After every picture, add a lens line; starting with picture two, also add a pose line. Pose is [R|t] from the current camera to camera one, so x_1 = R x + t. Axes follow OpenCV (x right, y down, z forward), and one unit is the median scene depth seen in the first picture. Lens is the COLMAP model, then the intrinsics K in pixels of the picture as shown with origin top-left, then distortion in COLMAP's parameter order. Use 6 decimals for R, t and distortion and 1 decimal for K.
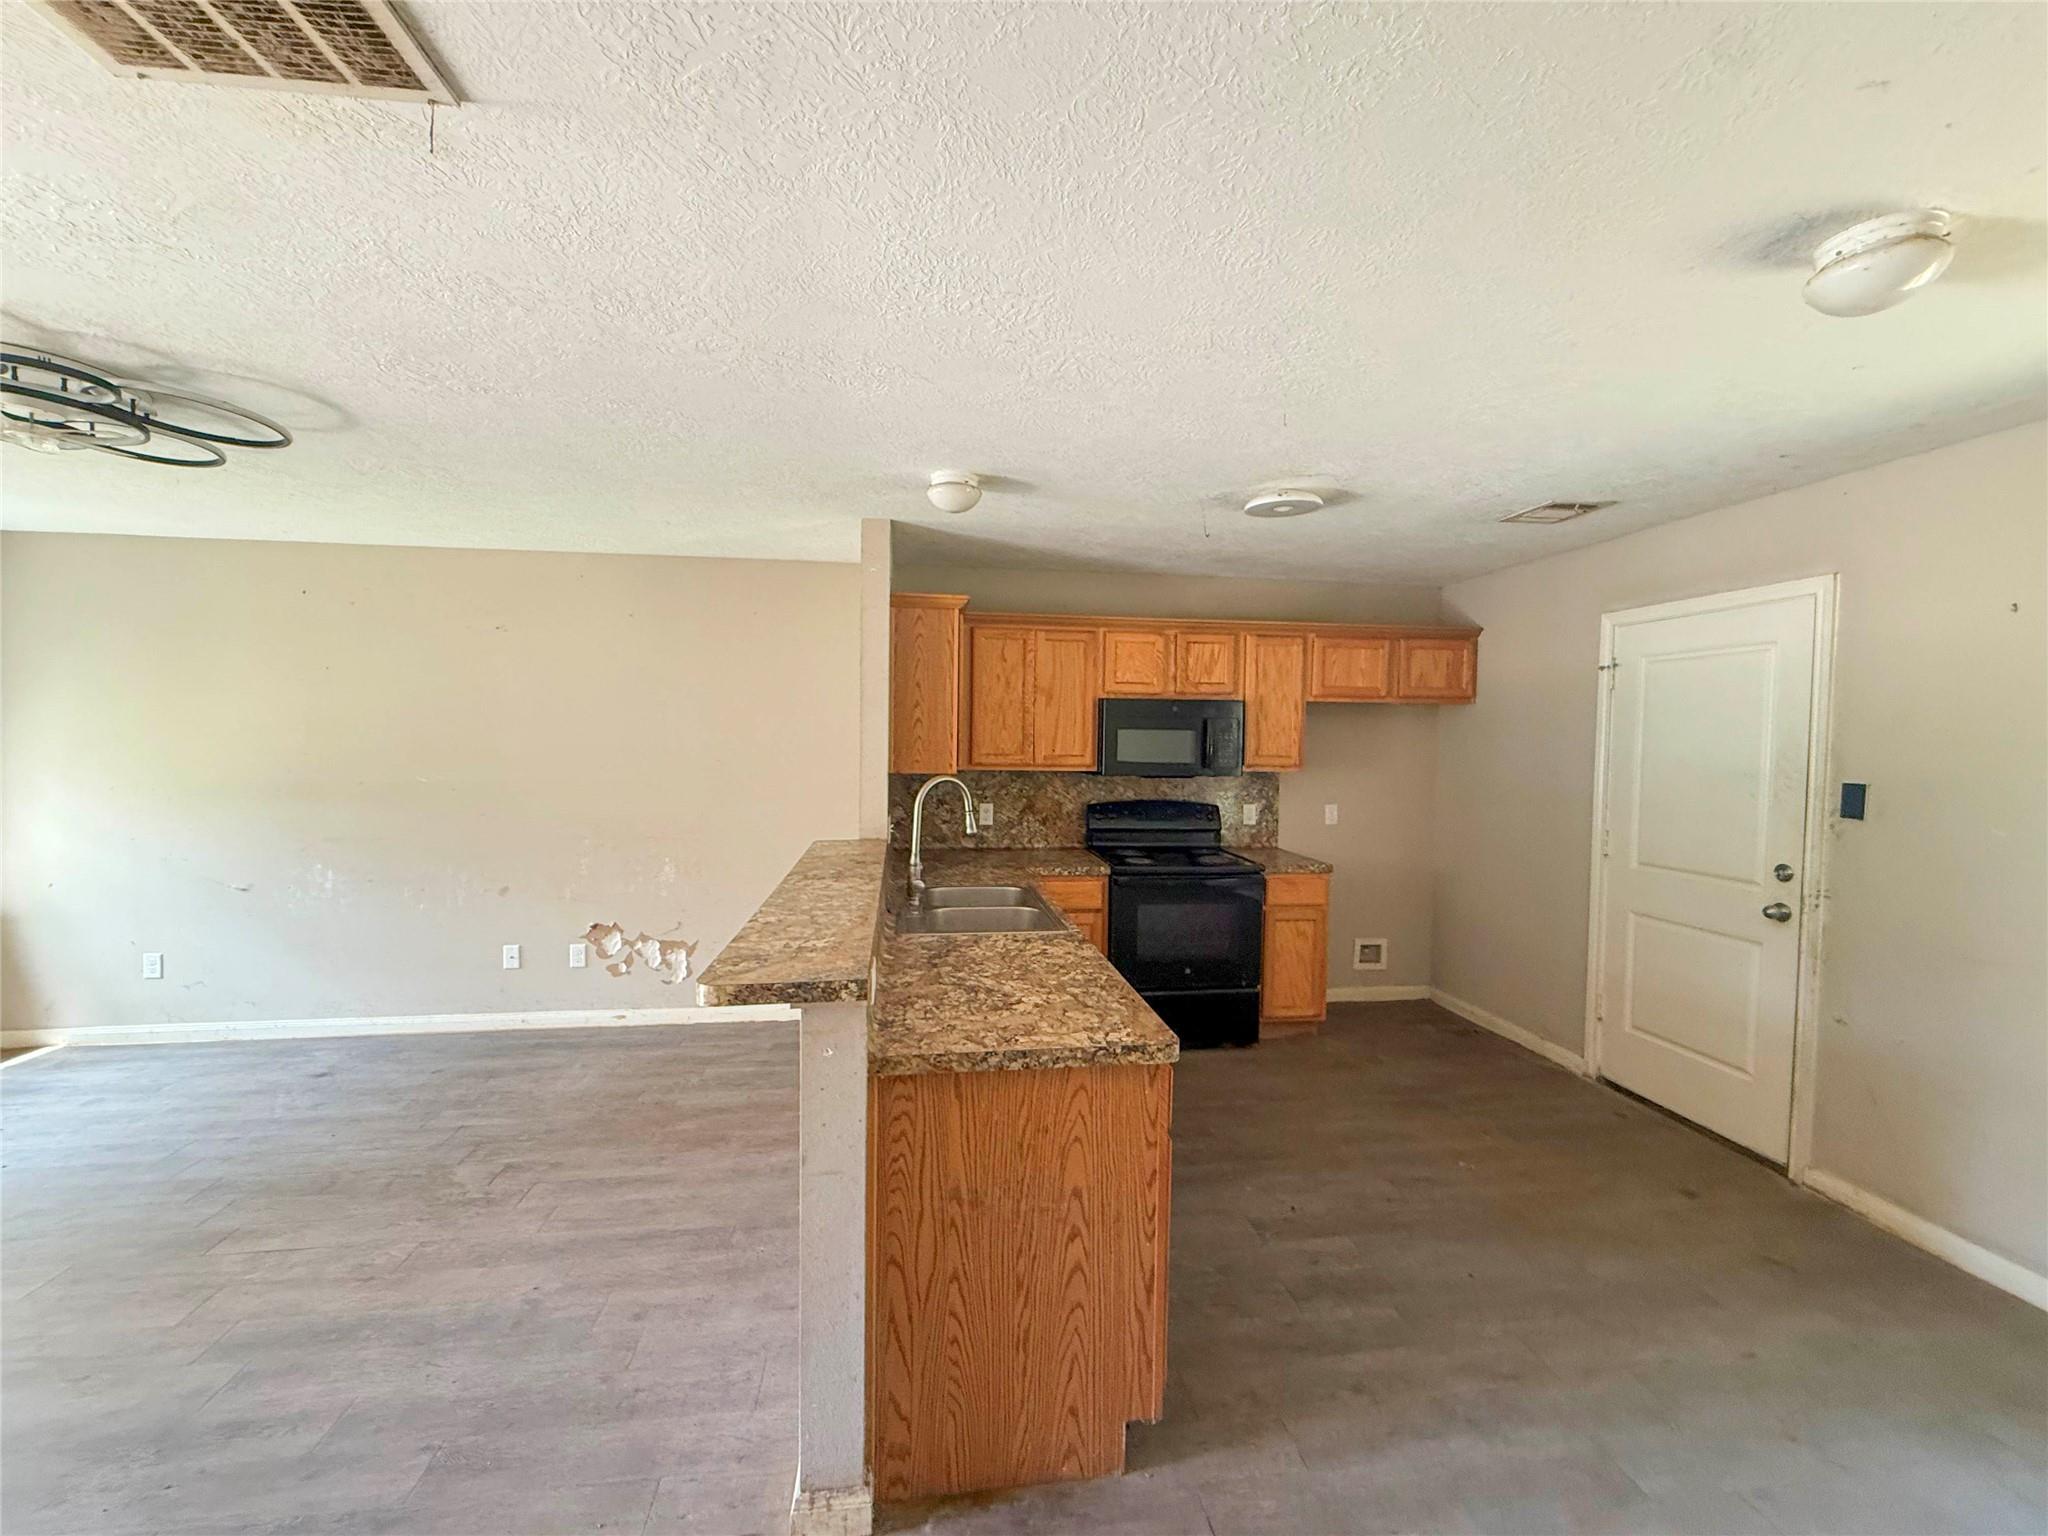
lens RADIAL K [[818.8, 0, 1020.8], [0, 818.8, 769.7], [0, 0, 1]] dist [0.000580, -0.000405]
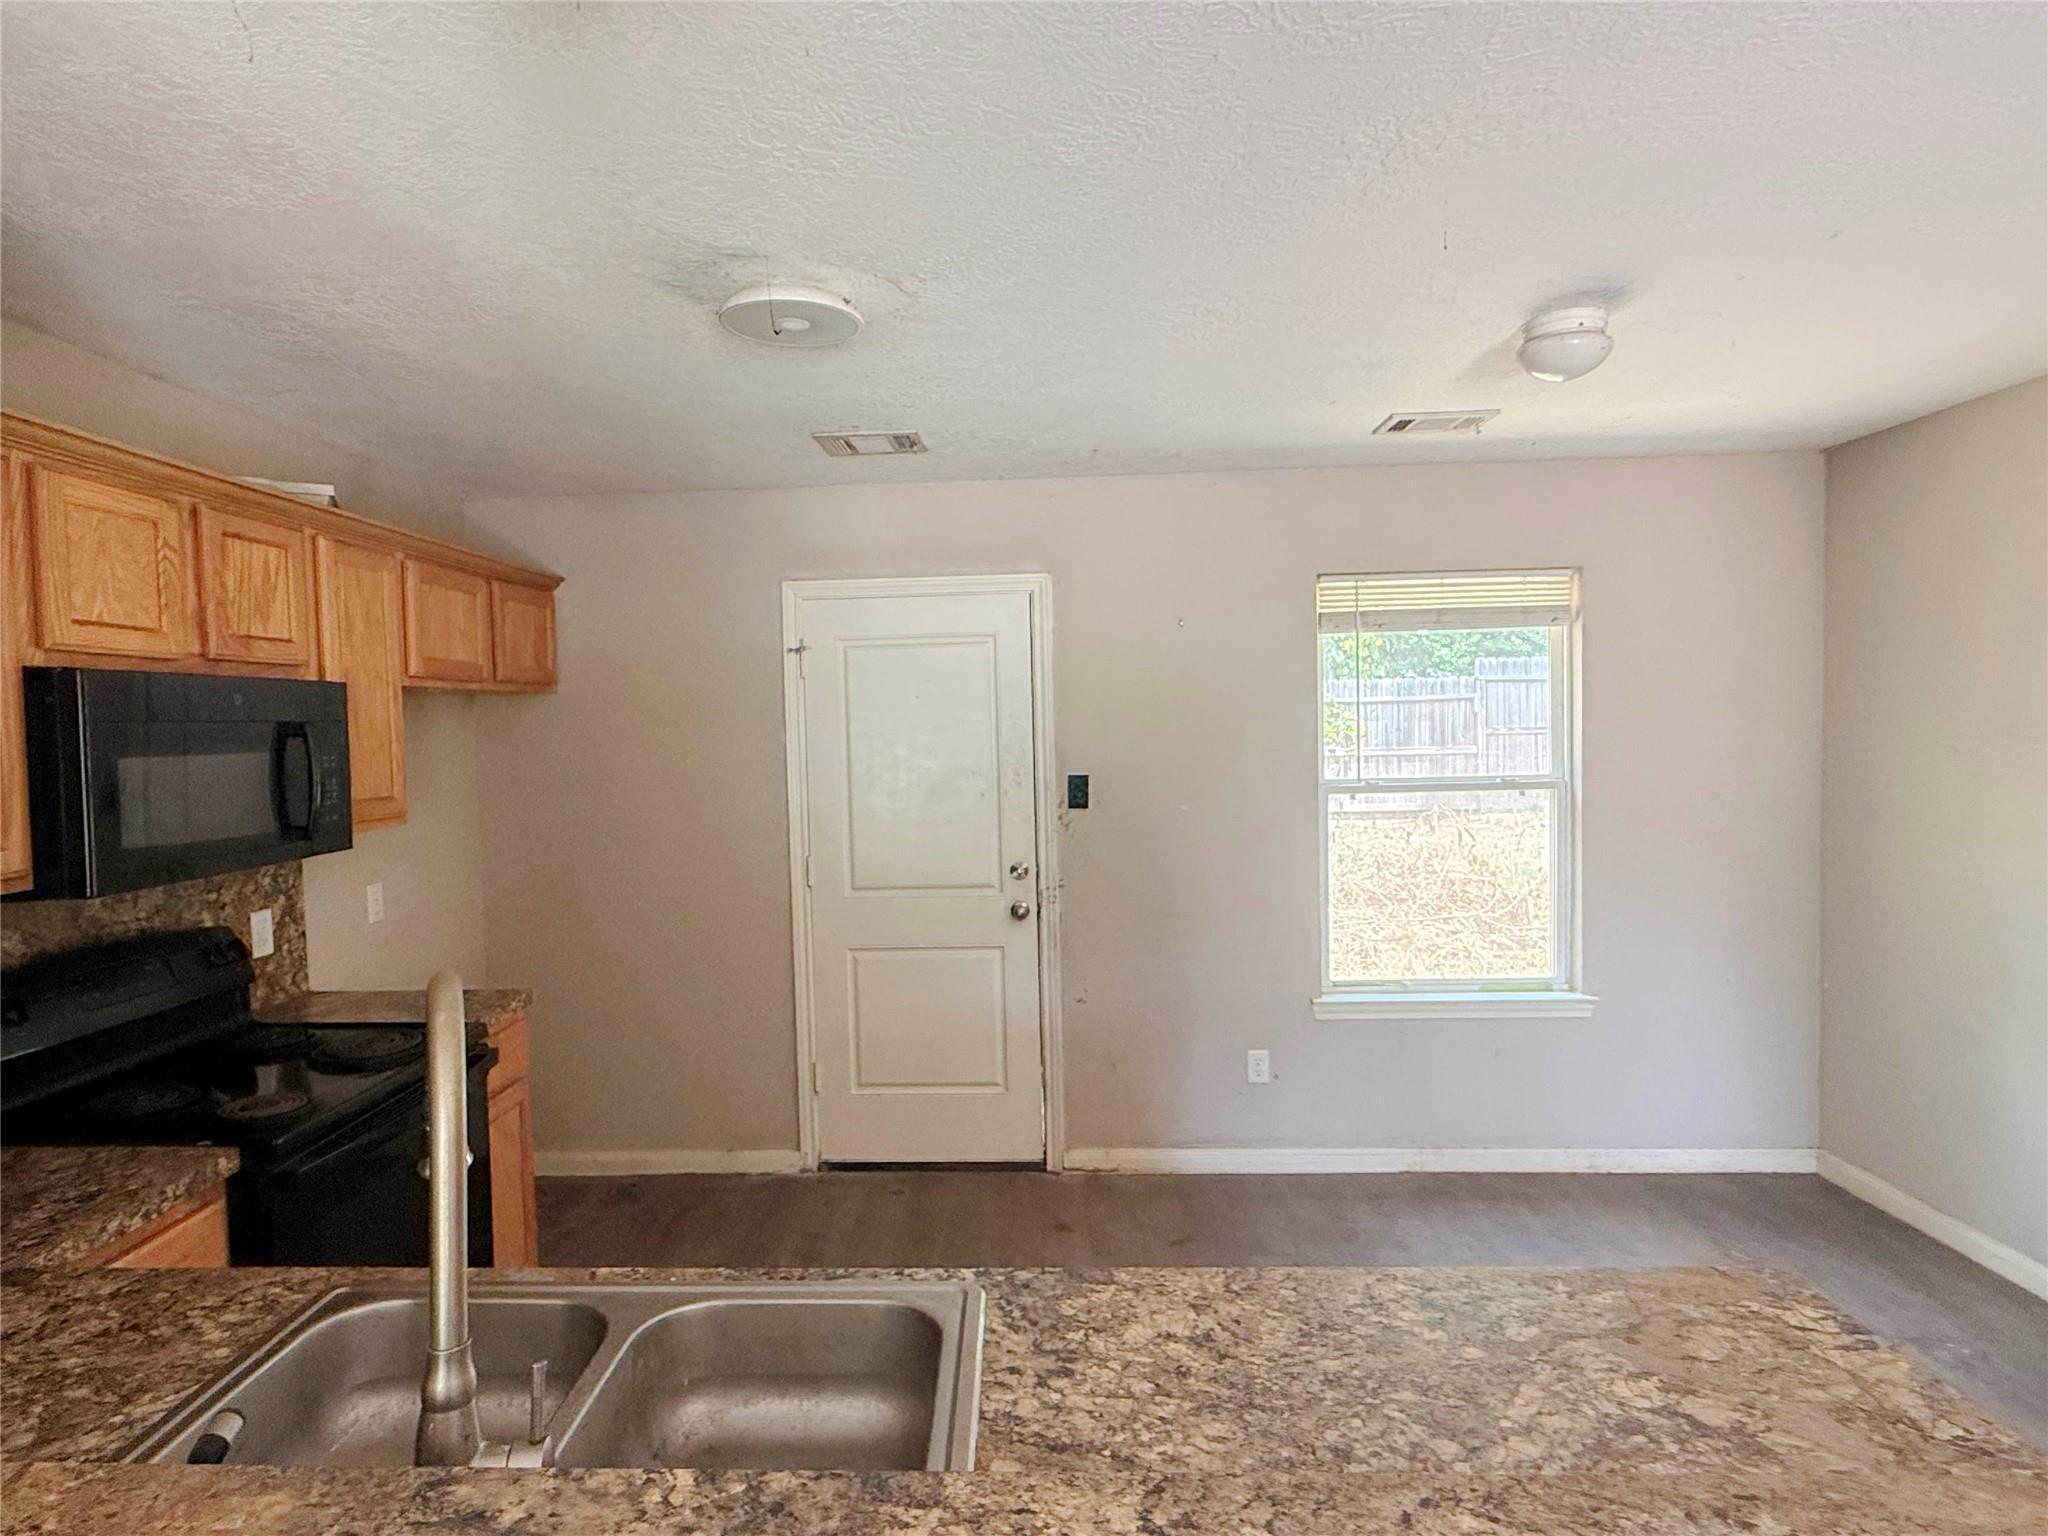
lens RADIAL K [[1124.9, 0, 967.5], [0, 1124.9, 770.2], [0, 0, 1]] dist [-0.001244, 0.000320]
pose [[0.186351, -0.058162, 0.980760, -0.313927], [0.065576, 0.996756, 0.046651, -0.048316], [-0.980292, 0.055621, 0.189561, 0.627079]]
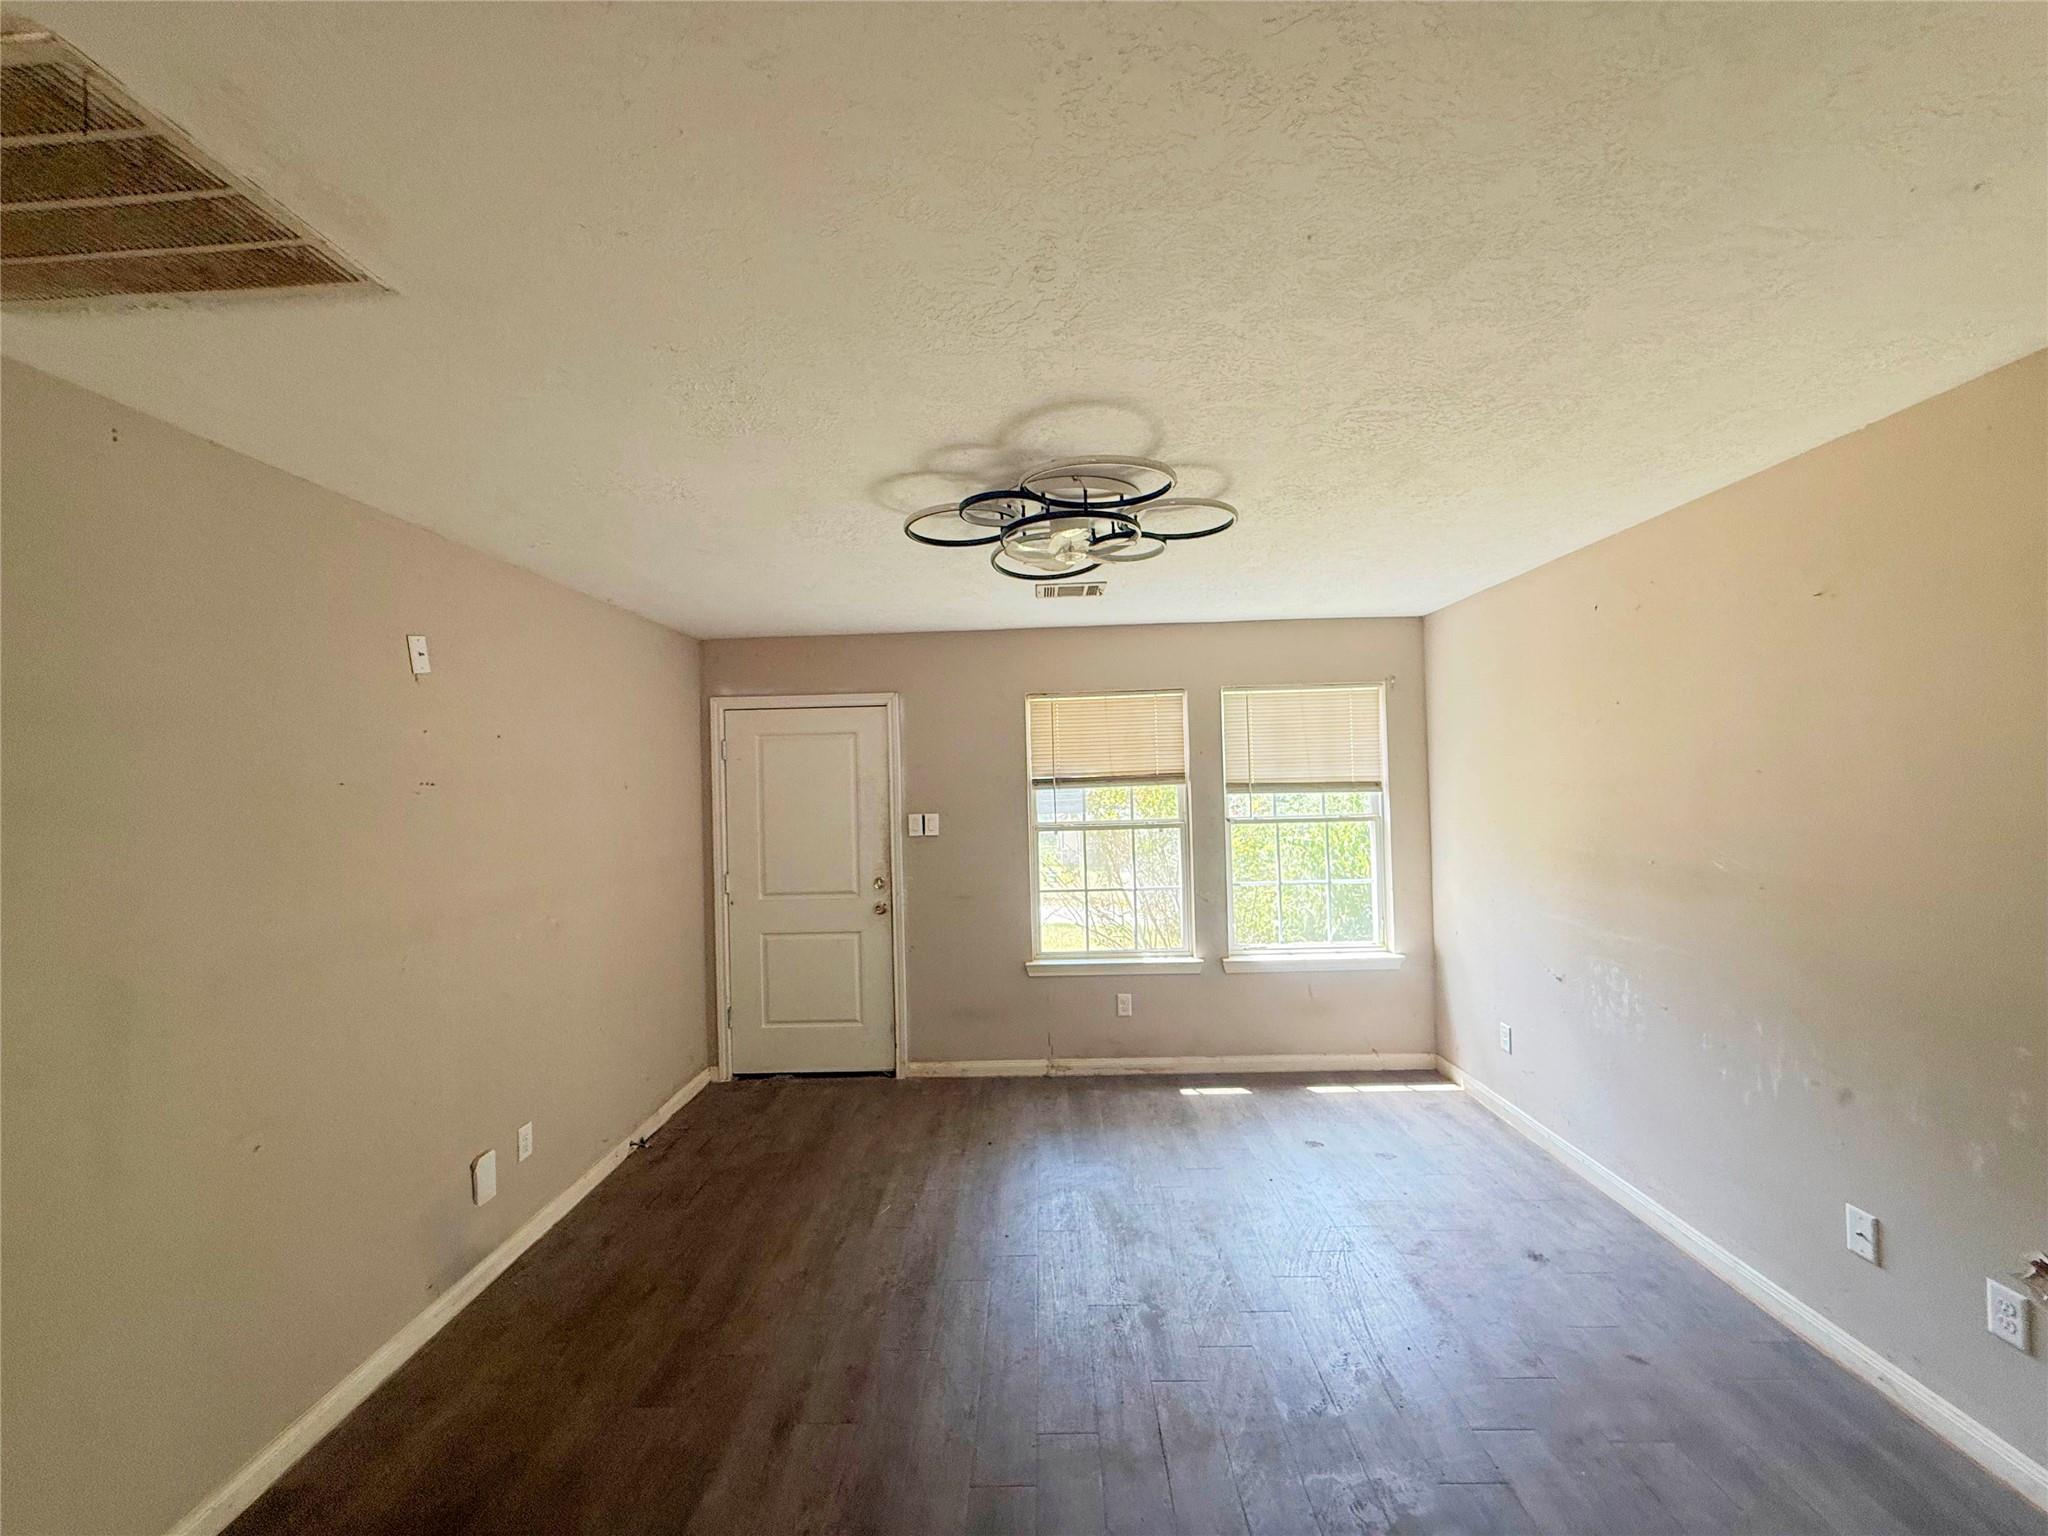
lens RADIAL K [[818.8, 0, 1020.8], [0, 818.8, 769.7], [0, 0, 1]] dist [0.000580, -0.000405]
pose [[-0.160905, -0.021046, -0.986745, -0.035714], [-0.010726, 0.999751, -0.019574, -0.047895], [0.986912, 0.007434, -0.161091, 0.636541]]
